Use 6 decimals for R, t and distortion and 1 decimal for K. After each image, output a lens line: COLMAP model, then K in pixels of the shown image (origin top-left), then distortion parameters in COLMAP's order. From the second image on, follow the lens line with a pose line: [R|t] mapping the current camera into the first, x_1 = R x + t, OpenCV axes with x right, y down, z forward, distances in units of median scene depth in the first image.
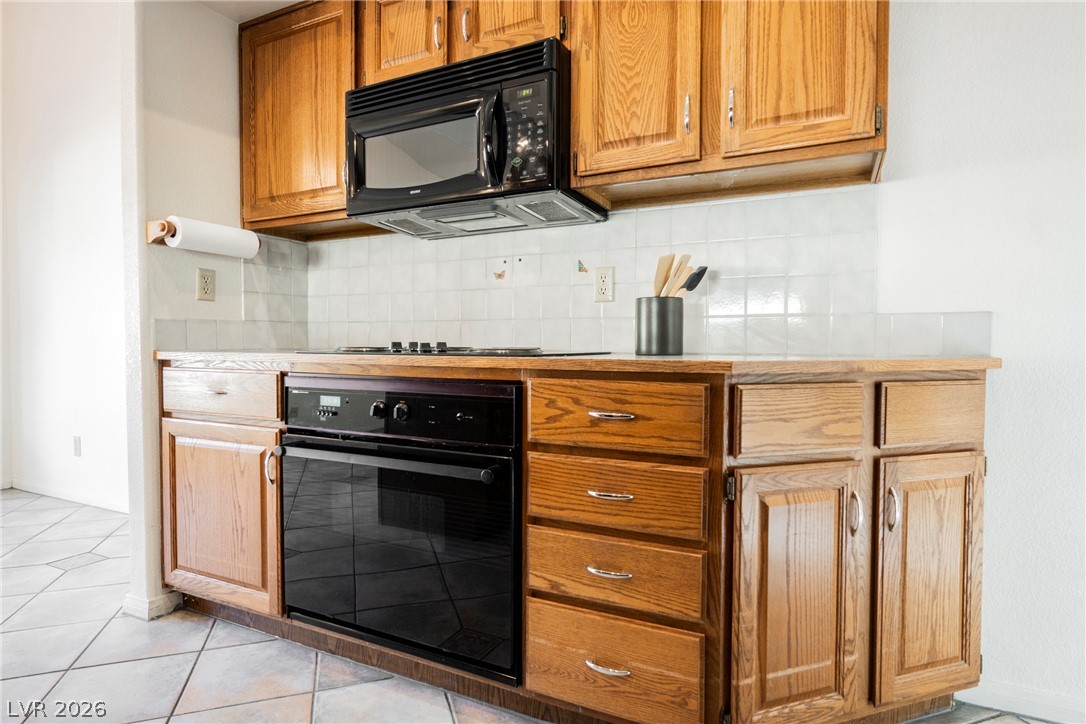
lens RADIAL K [[580.0, 0, 543.0], [0, 580.0, 362.0], [0, 0, 1]] dist [-0.001534, -0.000154]
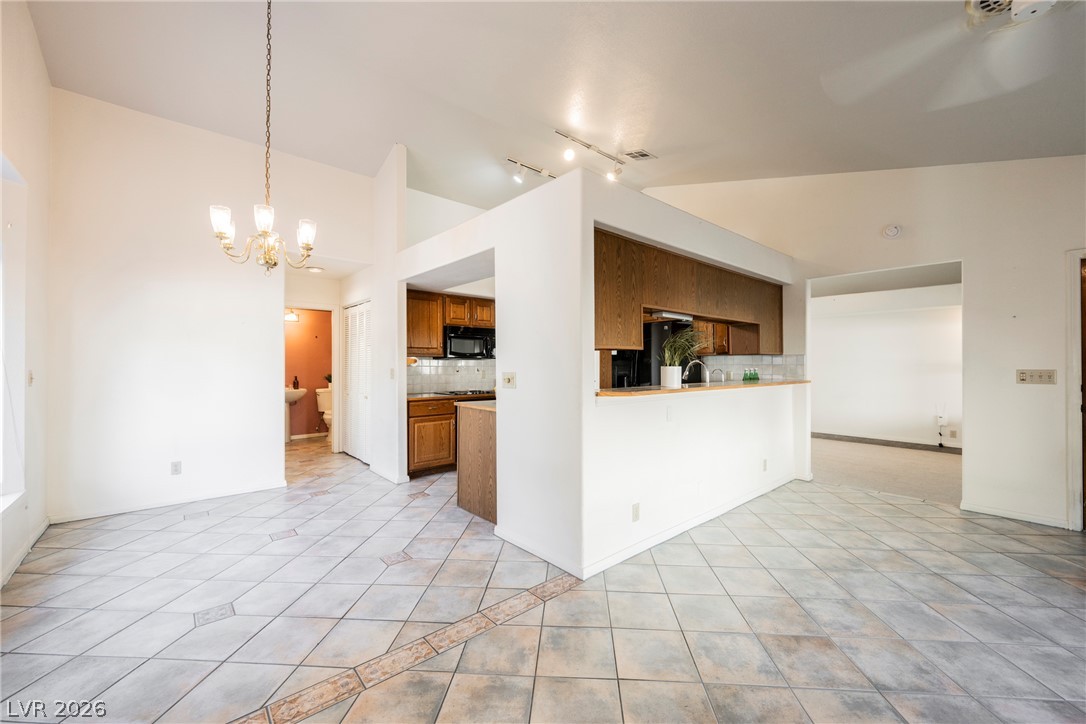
lens RADIAL K [[422.9, 0, 545.2], [0, 422.9, 362.2], [0, 0, 1]] dist [0.000092, -0.000085]
pose [[0.381274, -0.000803, 0.924462, -3.027817], [0.027870, 0.999555, -0.010626, -0.203871], [-0.924042, 0.029816, 0.381127, -0.735141]]
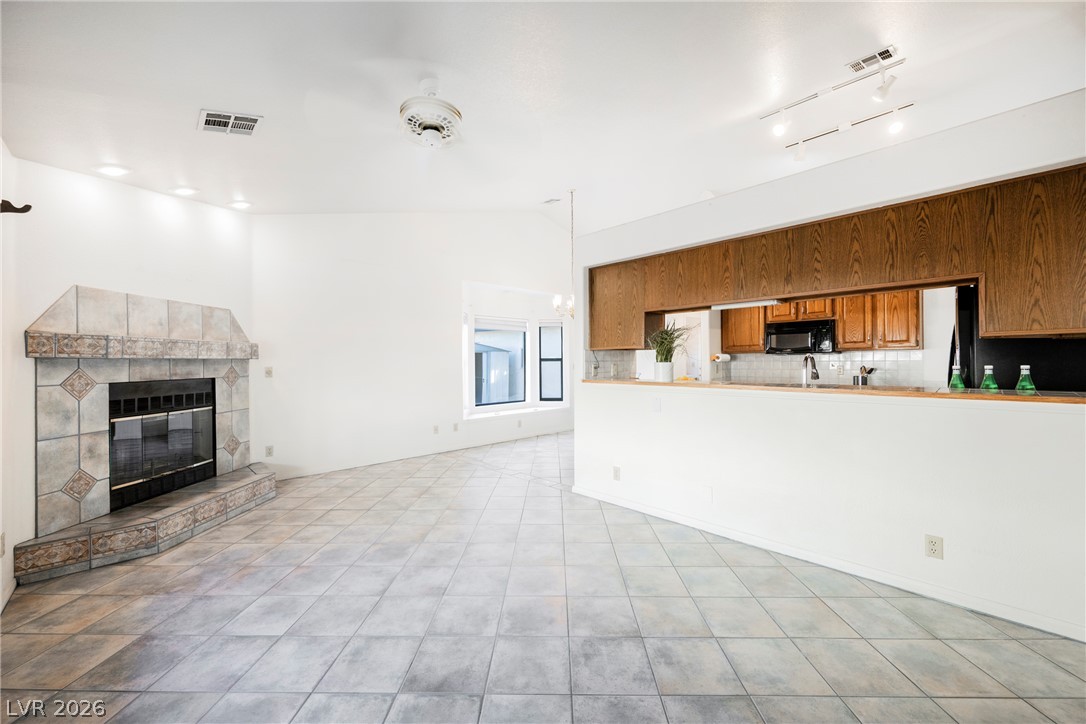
lens RADIAL K [[422.9, 0, 545.2], [0, 422.9, 362.2], [0, 0, 1]] dist [0.000092, -0.000085]
pose [[0.938442, -0.012244, -0.345218, -0.882142], [0.003009, 0.999623, -0.027274, -0.135494], [0.345422, 0.024556, 0.938126, -2.656628]]
